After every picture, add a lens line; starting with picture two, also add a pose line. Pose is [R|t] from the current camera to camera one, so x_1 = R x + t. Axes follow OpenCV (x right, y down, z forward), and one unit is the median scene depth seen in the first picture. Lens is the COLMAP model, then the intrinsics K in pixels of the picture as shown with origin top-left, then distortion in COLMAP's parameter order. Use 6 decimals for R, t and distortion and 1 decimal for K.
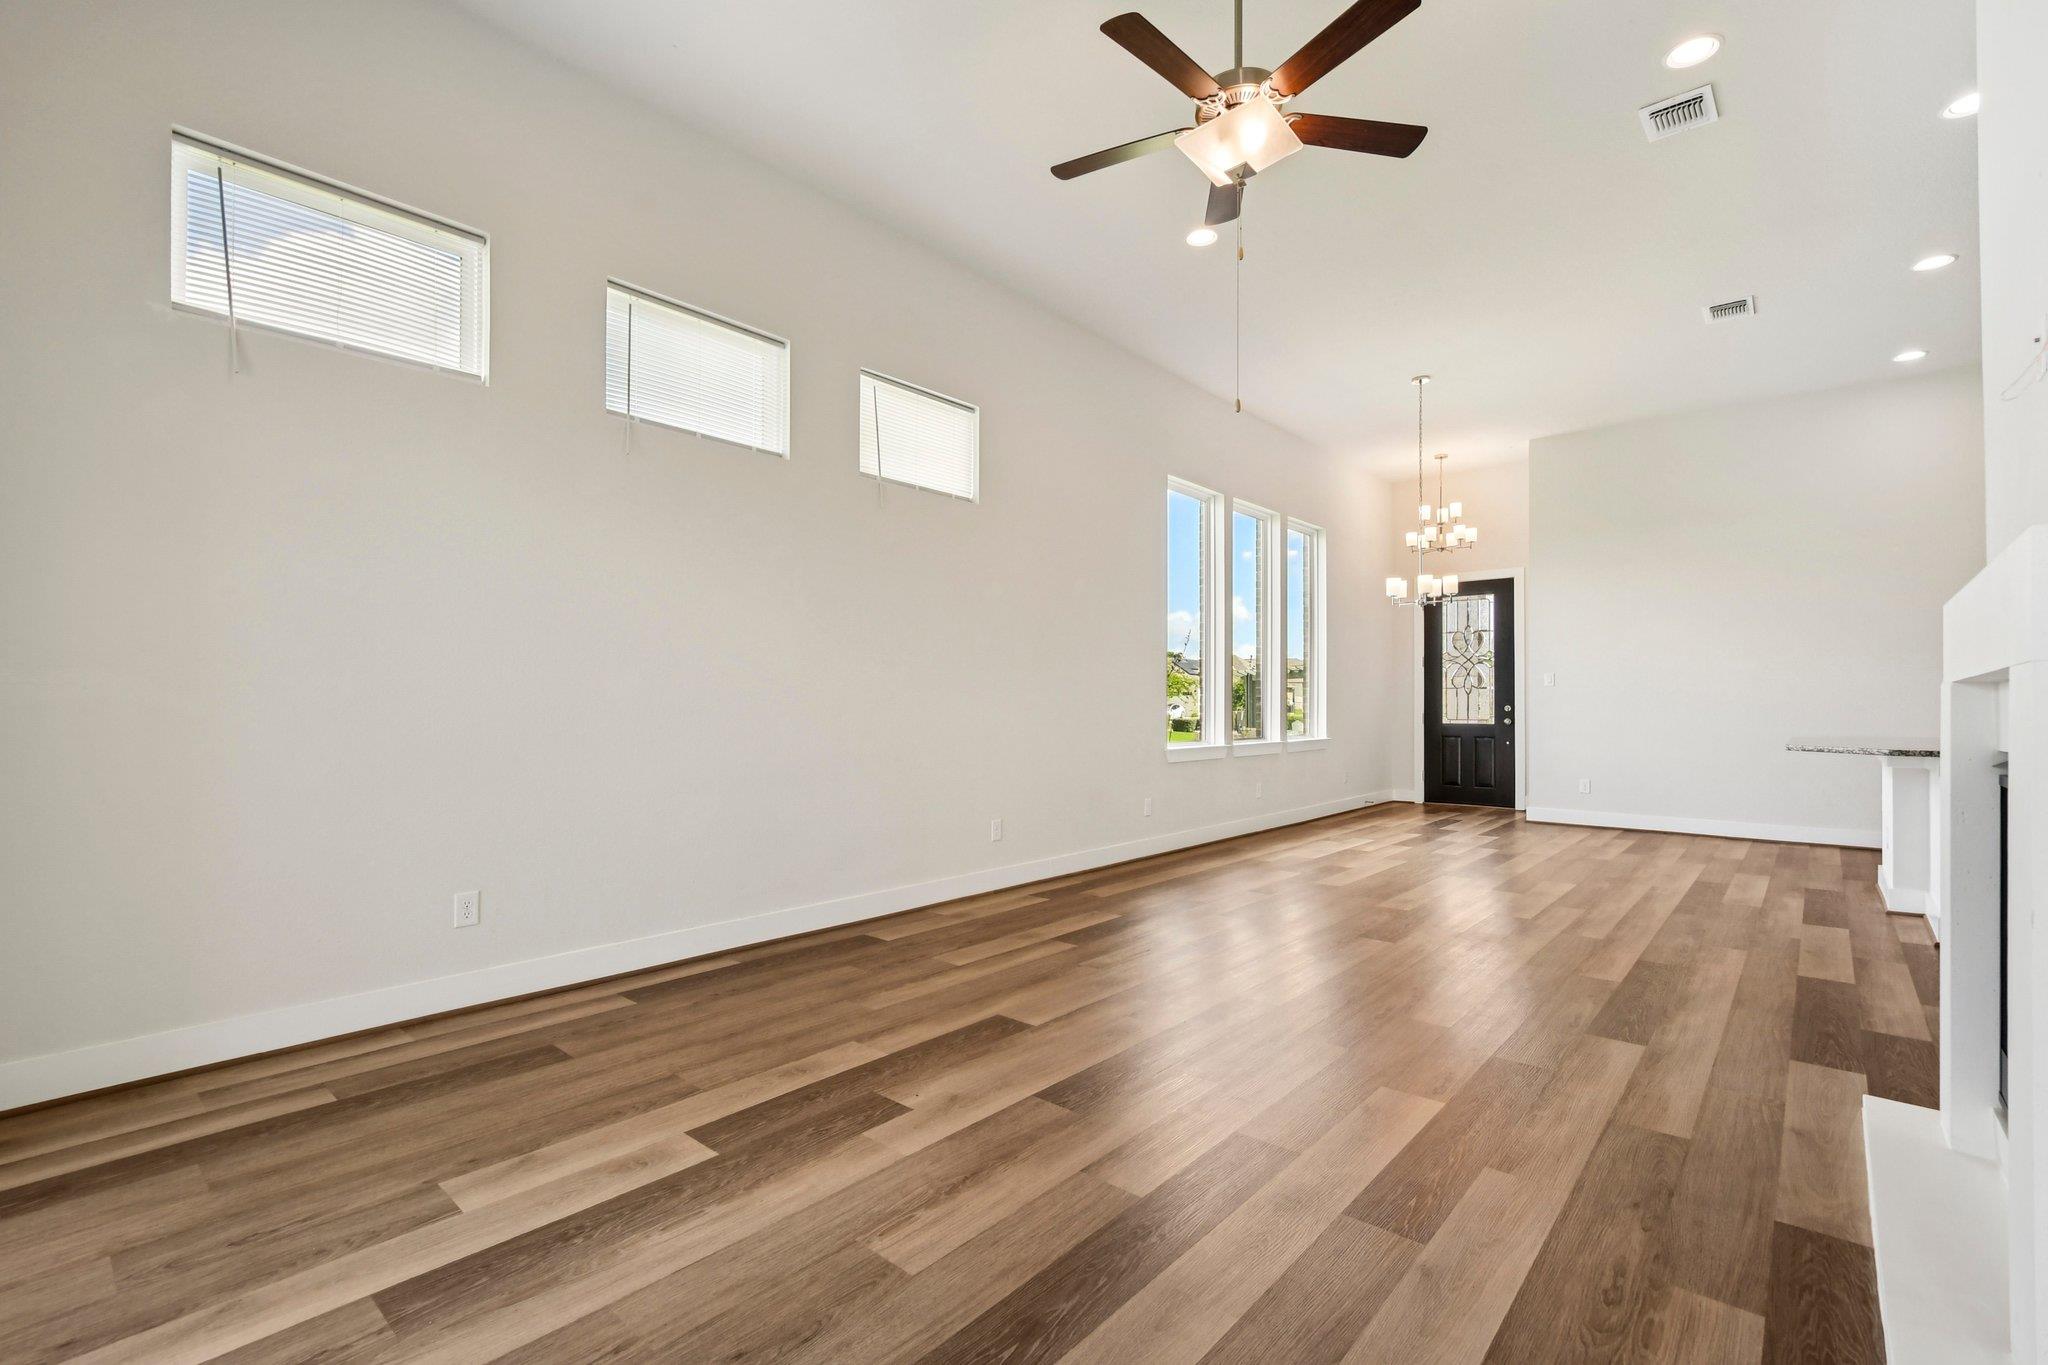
lens RADIAL K [[901.2, 0, 1038.0], [0, 901.2, 690.2], [0, 0, 1]] dist [0.000576, -0.003534]
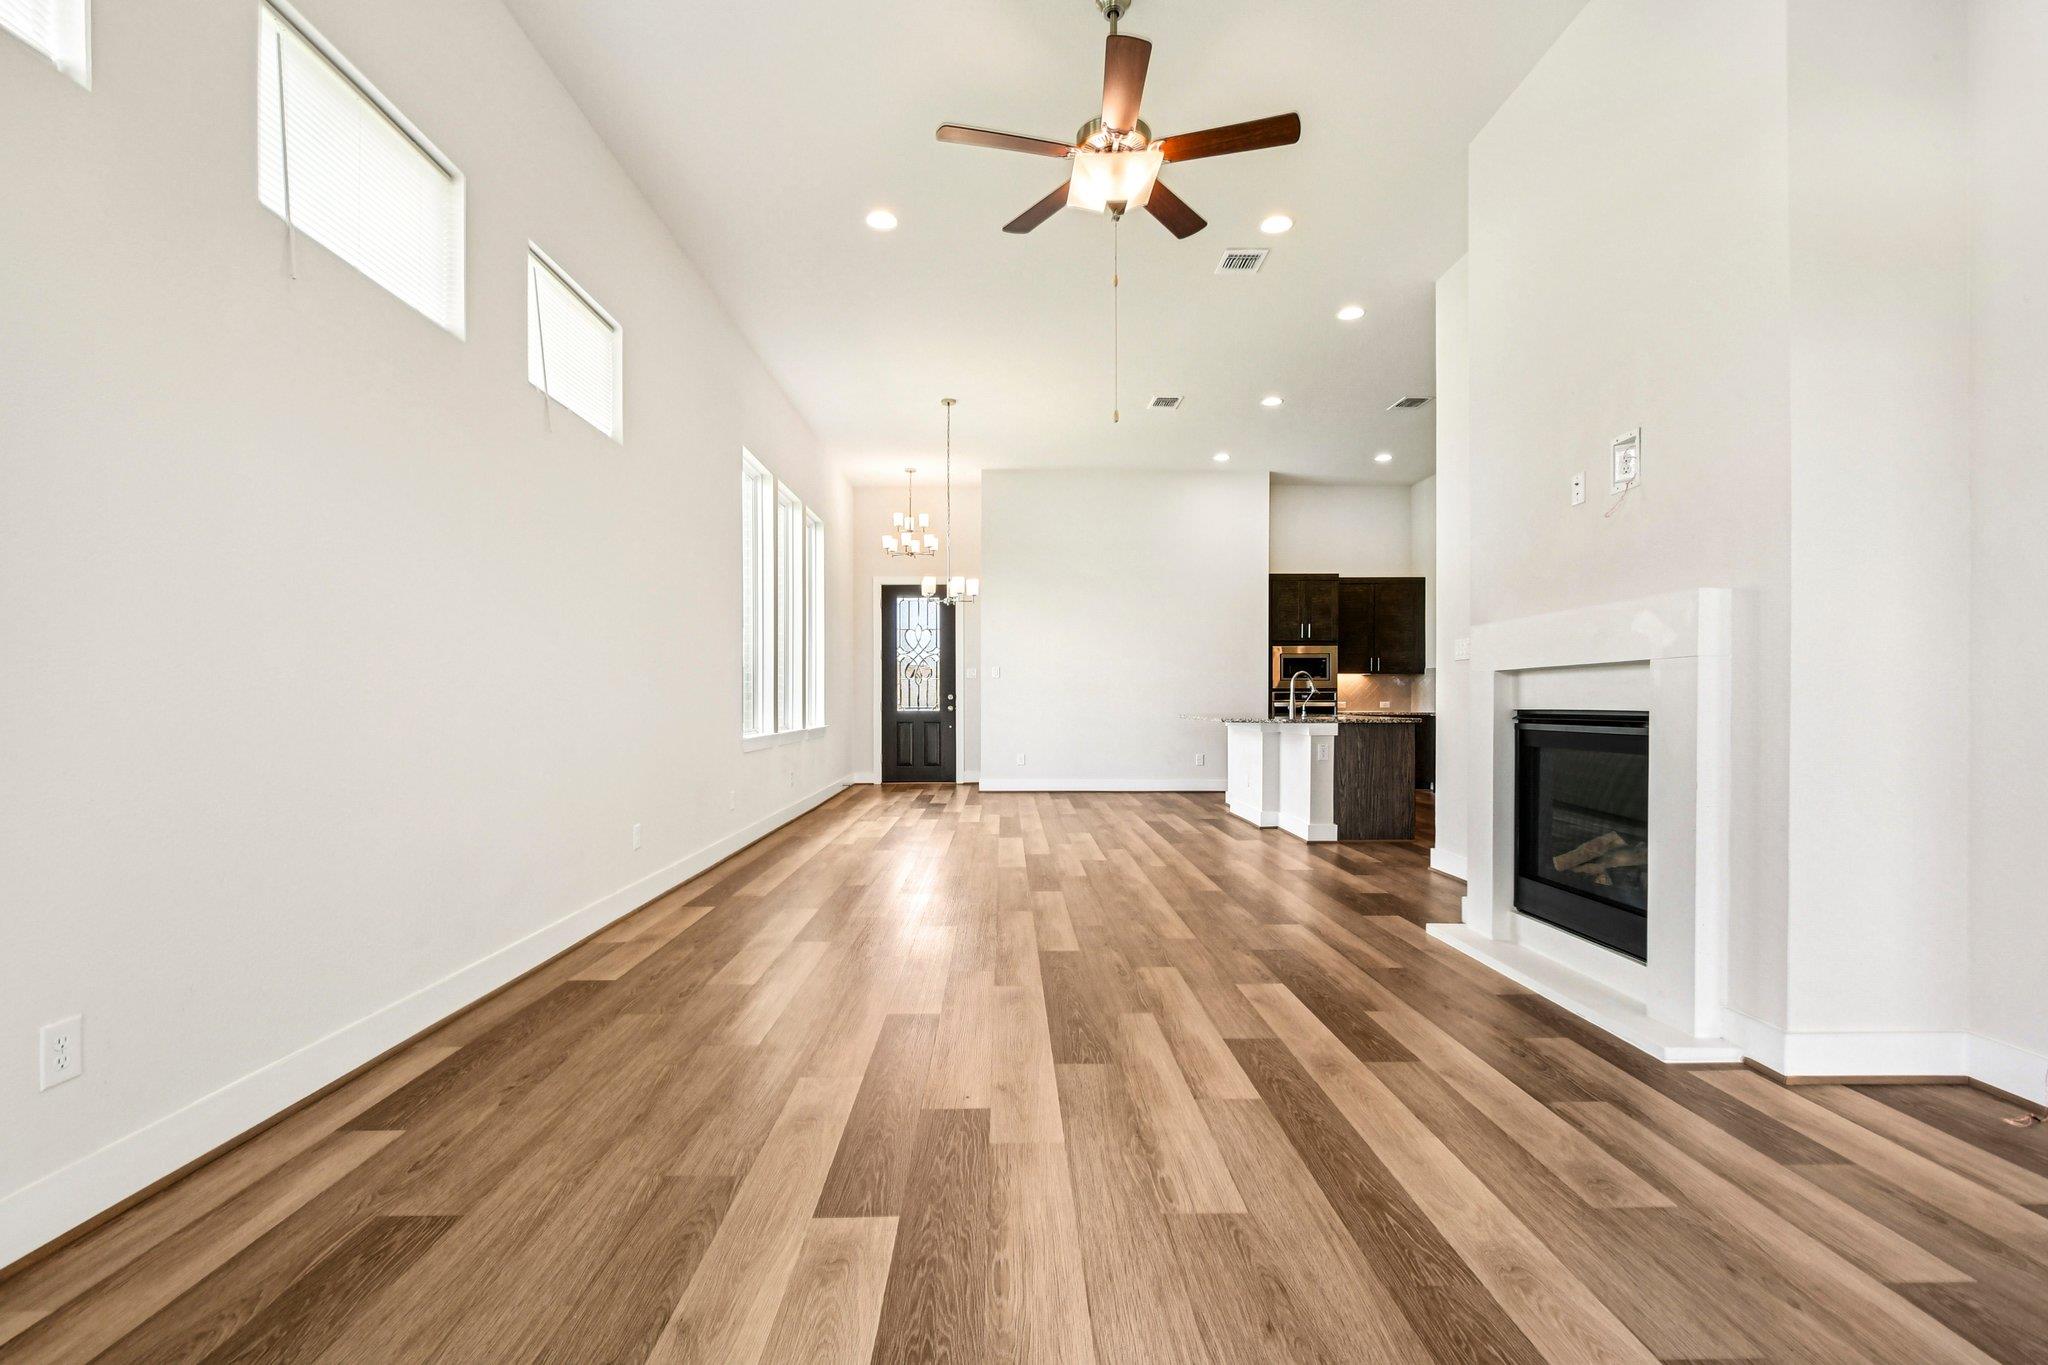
lens RADIAL K [[901.2, 0, 1021.3], [0, 901.2, 699.4], [0, 0, 1]] dist [0.000576, -0.003534]
pose [[0.745033, -0.004017, 0.667016, -0.325839], [-0.007044, 0.999879, 0.013890, 0.010902], [-0.666990, -0.015047, 0.744914, 0.124876]]
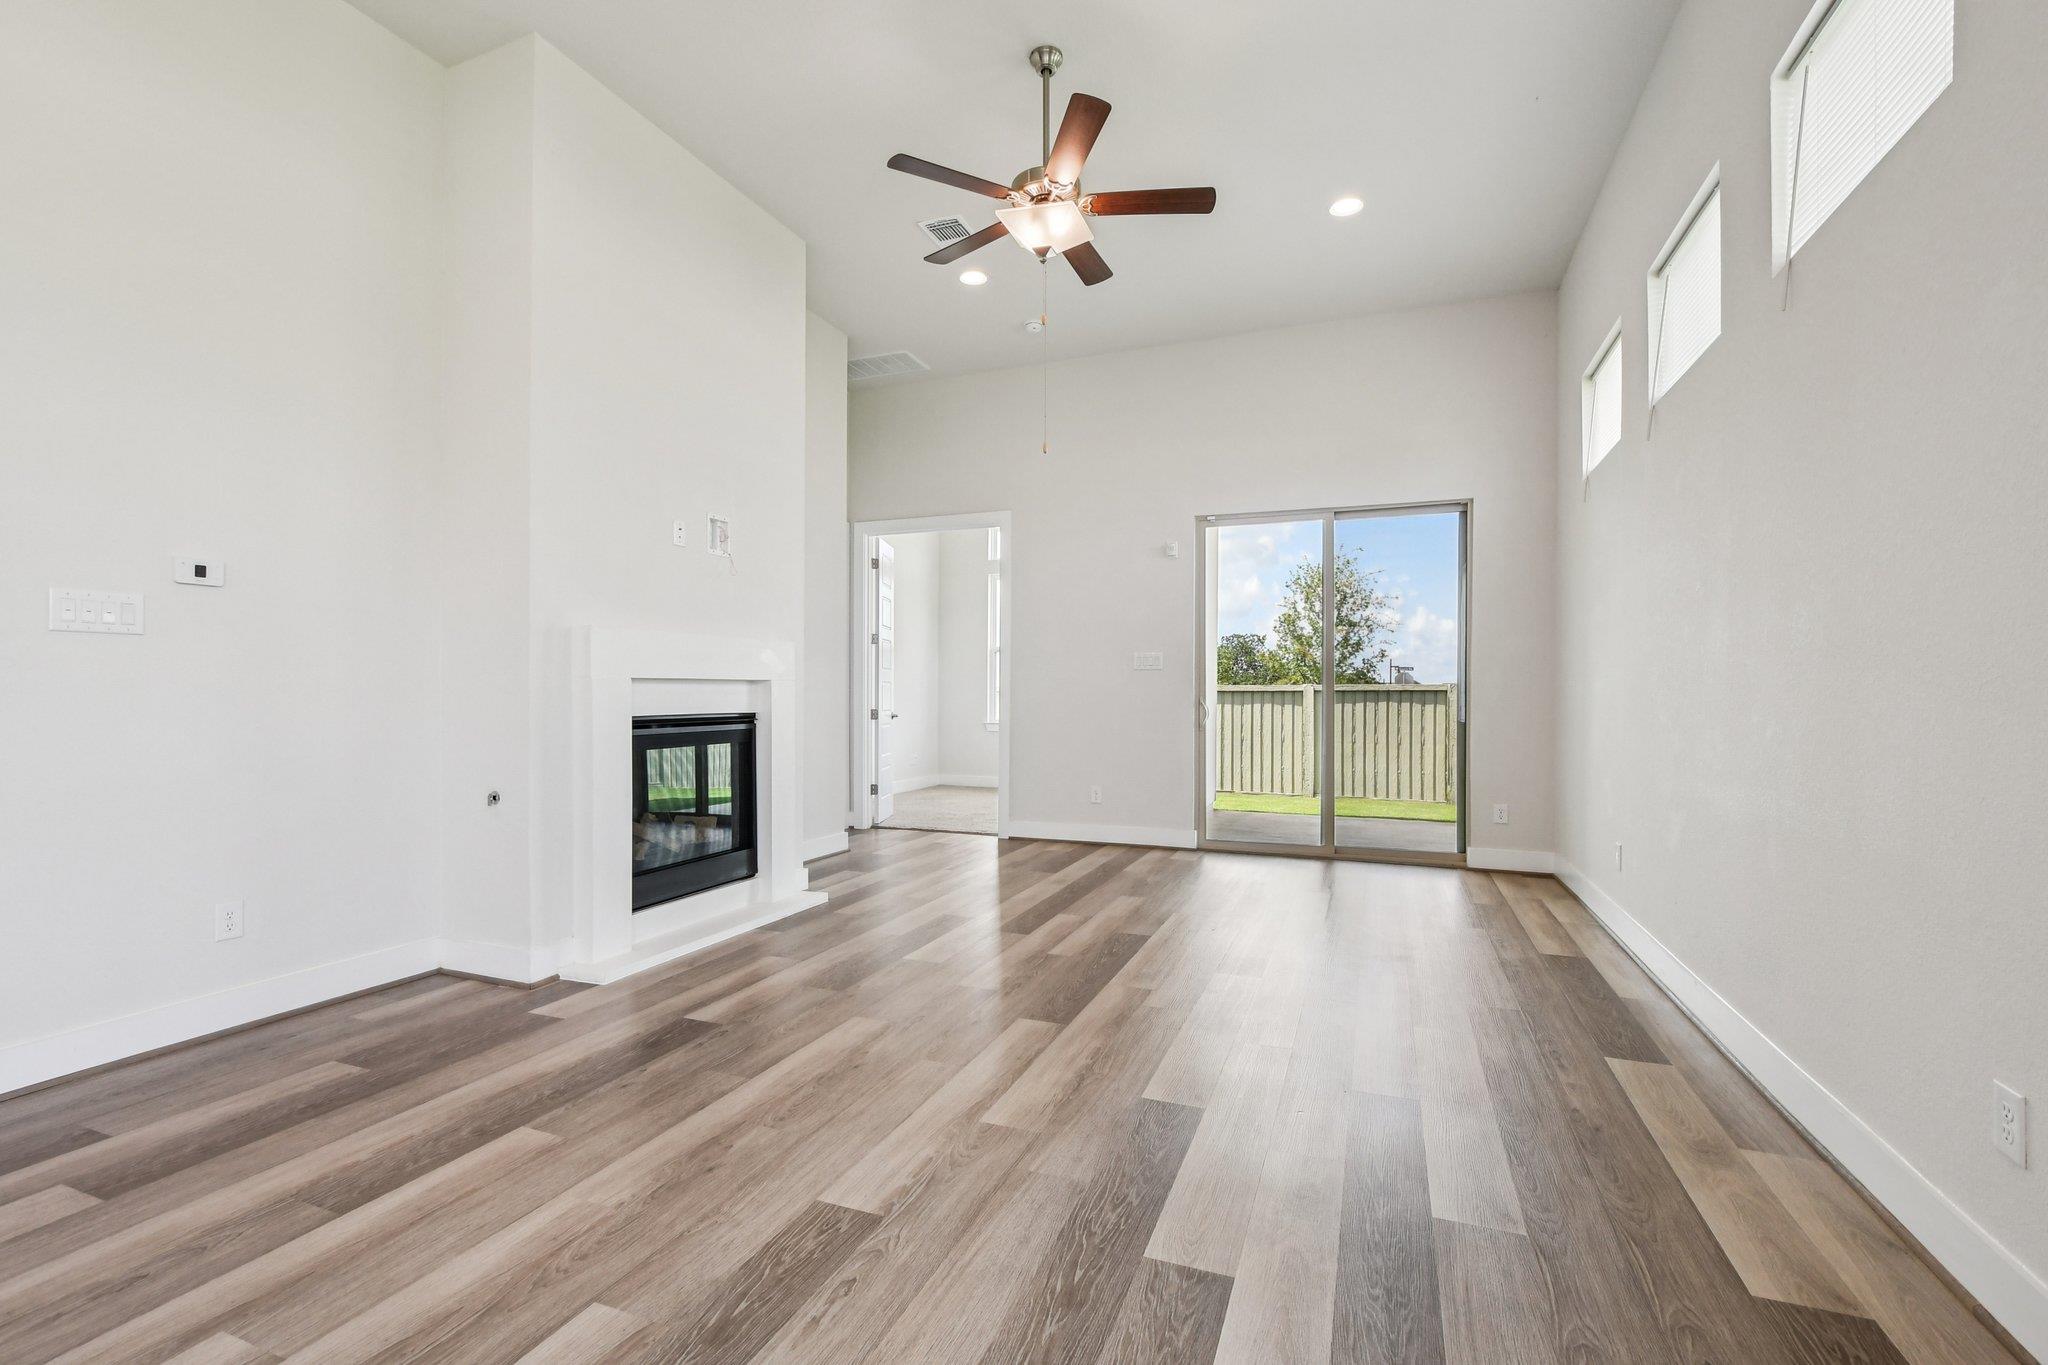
lens RADIAL K [[901.2, 0, 1008.6], [0, 901.2, 700.3], [0, 0, 1]] dist [0.000576, -0.003534]
pose [[-0.949973, -0.004111, -0.312303, 0.344068], [-0.000886, 0.999945, -0.010470, 0.019617], [0.312329, -0.009669, -0.949925, 1.131386]]
